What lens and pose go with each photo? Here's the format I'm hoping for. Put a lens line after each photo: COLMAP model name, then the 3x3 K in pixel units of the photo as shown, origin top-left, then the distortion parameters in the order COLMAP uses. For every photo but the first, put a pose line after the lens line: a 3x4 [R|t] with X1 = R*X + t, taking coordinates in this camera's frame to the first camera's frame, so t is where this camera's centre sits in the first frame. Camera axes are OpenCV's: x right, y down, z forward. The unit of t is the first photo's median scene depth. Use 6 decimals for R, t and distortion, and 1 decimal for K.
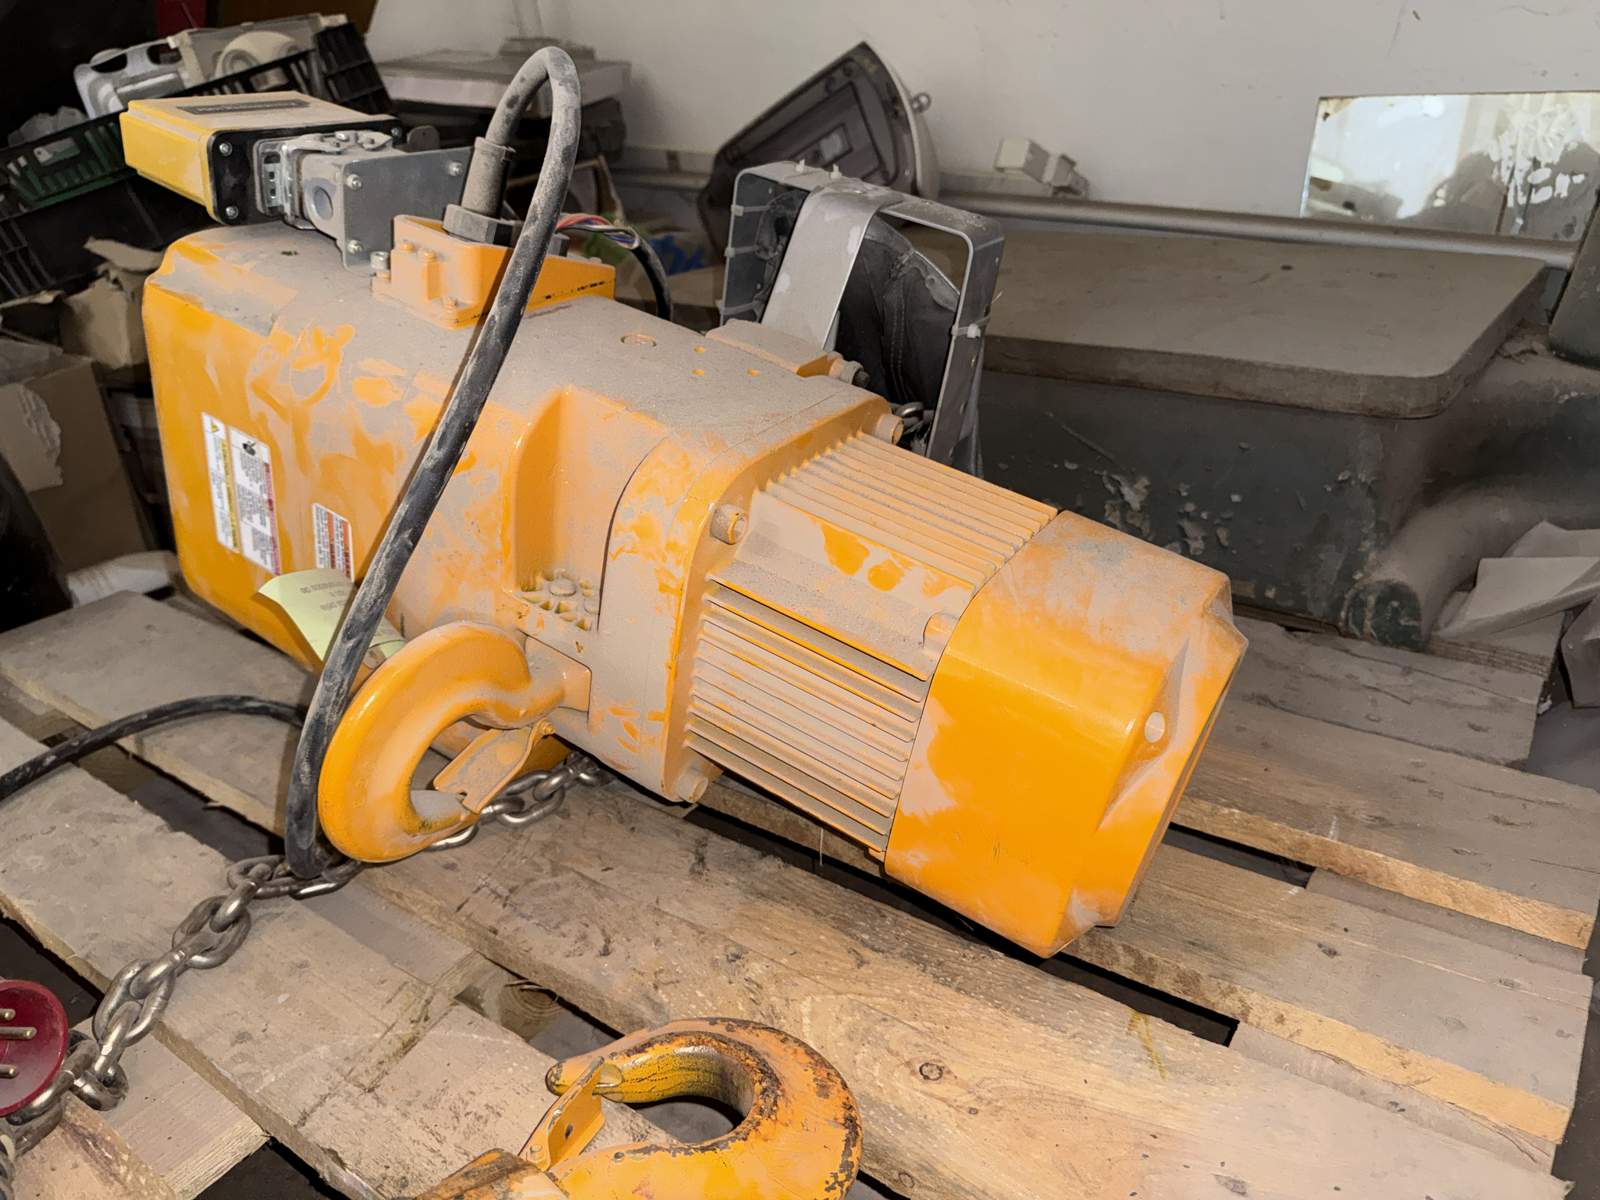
lens RADIAL K [[1166.4, 0, 810.6], [0, 1166.4, 589.9], [0, 0, 1]] dist [0.049102, -0.083052]
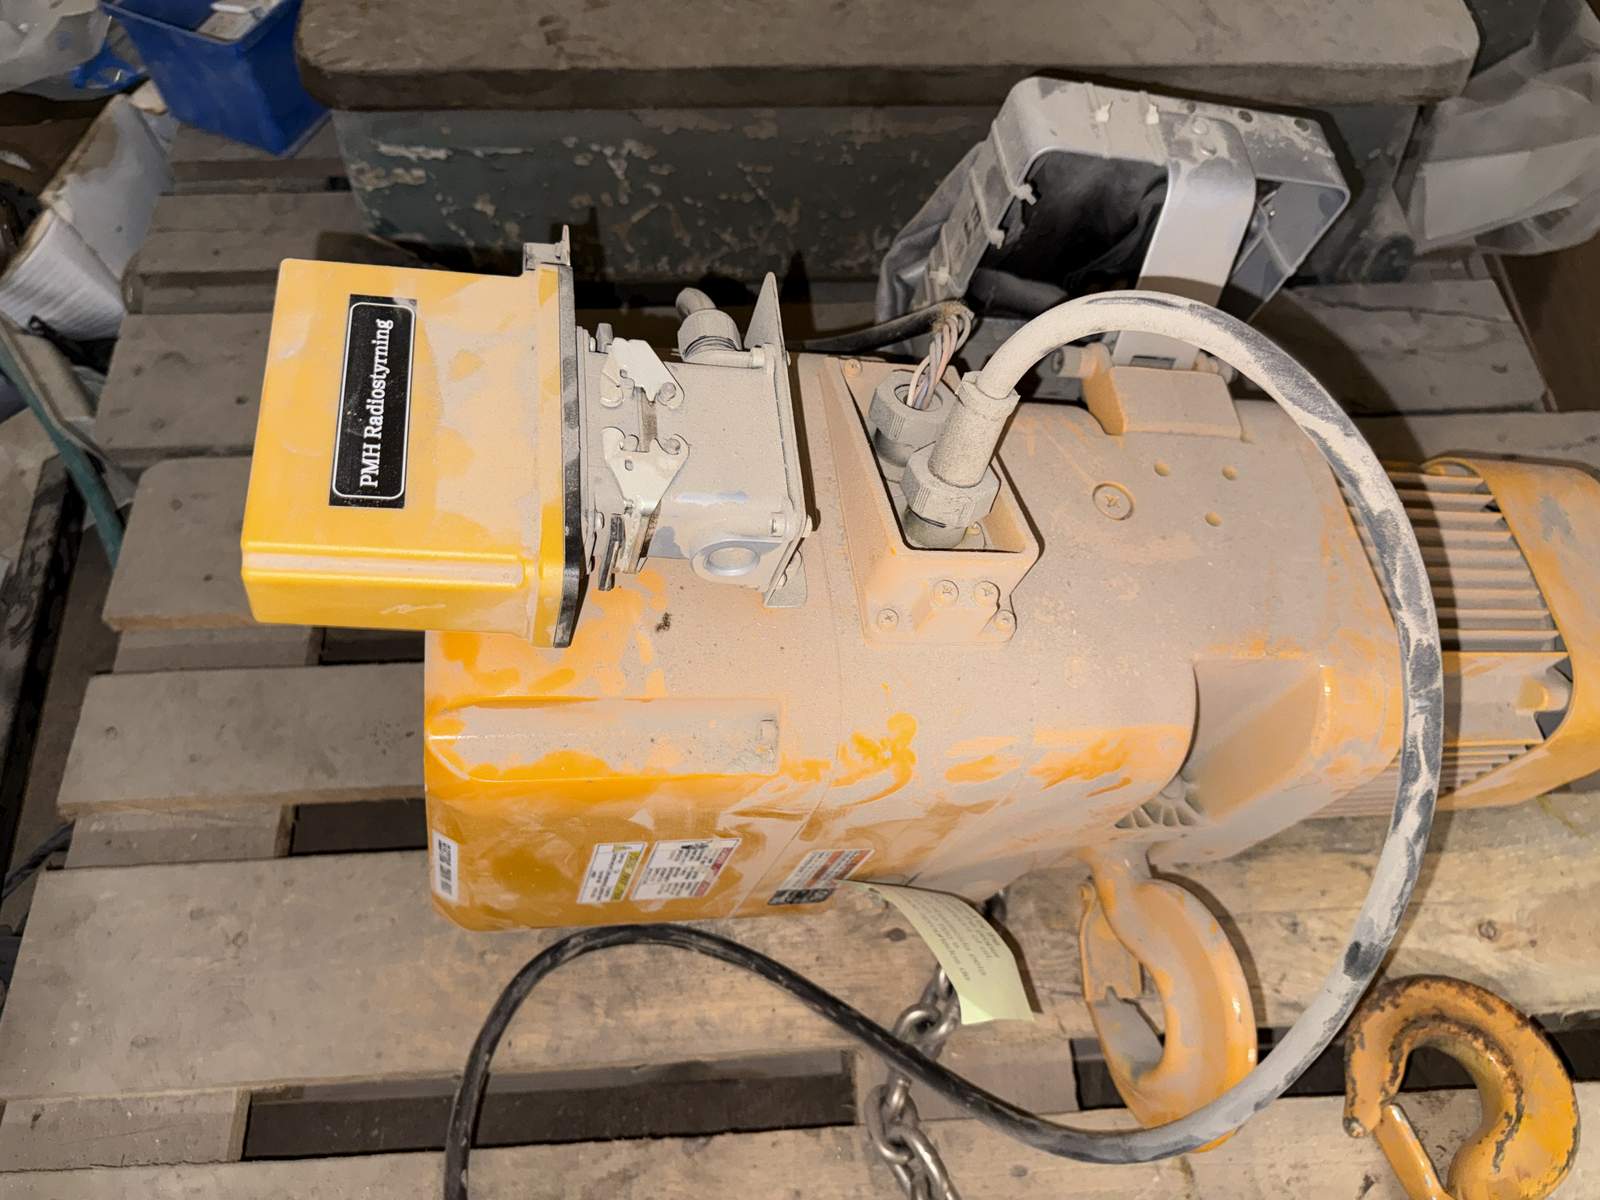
lens RADIAL K [[1166.4, 0, 788.8], [0, 1166.4, 611.5], [0, 0, 1]] dist [0.049102, -0.083052]
pose [[0.769360, -0.533215, 0.351806, -0.596756], [0.210914, 0.731858, 0.647997, -0.671278], [-0.602993, -0.424342, 0.675524, 0.521852]]
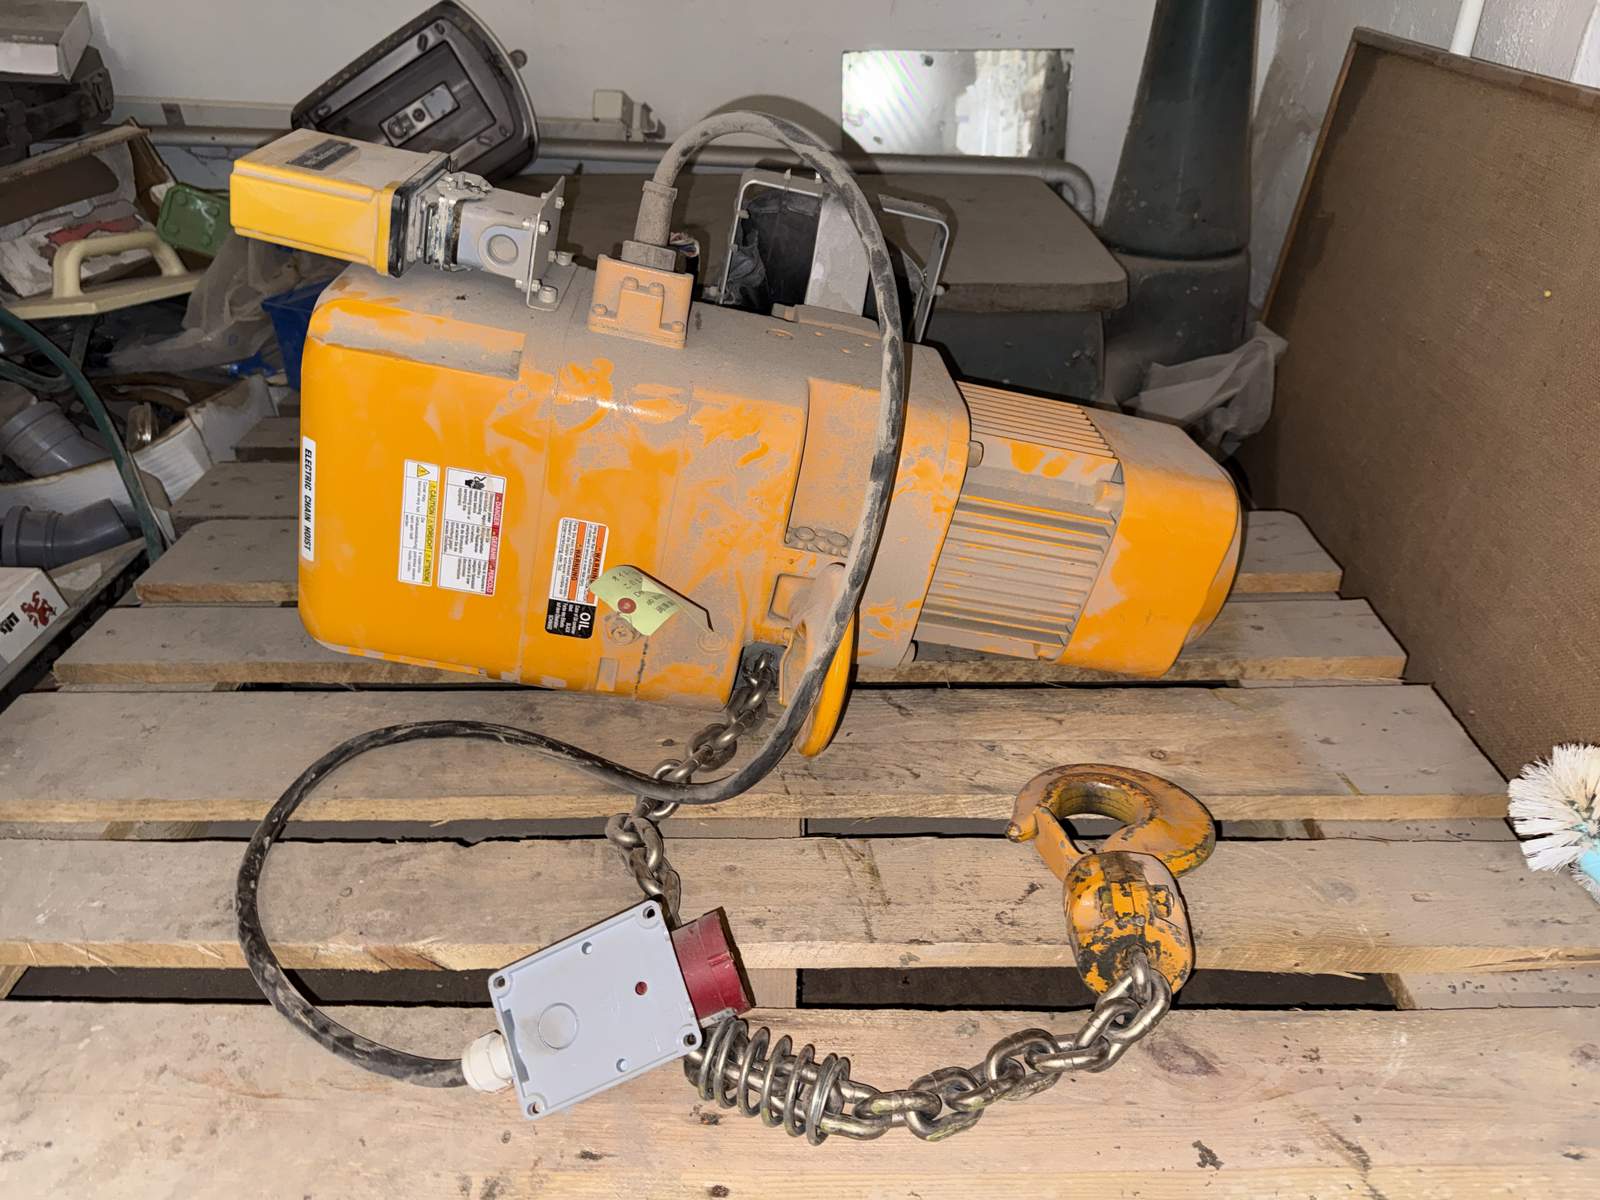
lens RADIAL K [[1166.4, 0, 797.4], [0, 1166.4, 600.0], [0, 0, 1]] dist [0.049102, -0.083052]
pose [[0.811885, -0.262471, 0.521491, -0.809487], [0.211924, 0.964810, 0.155662, -0.119030], [-0.543996, -0.015864, 0.838938, -0.072032]]
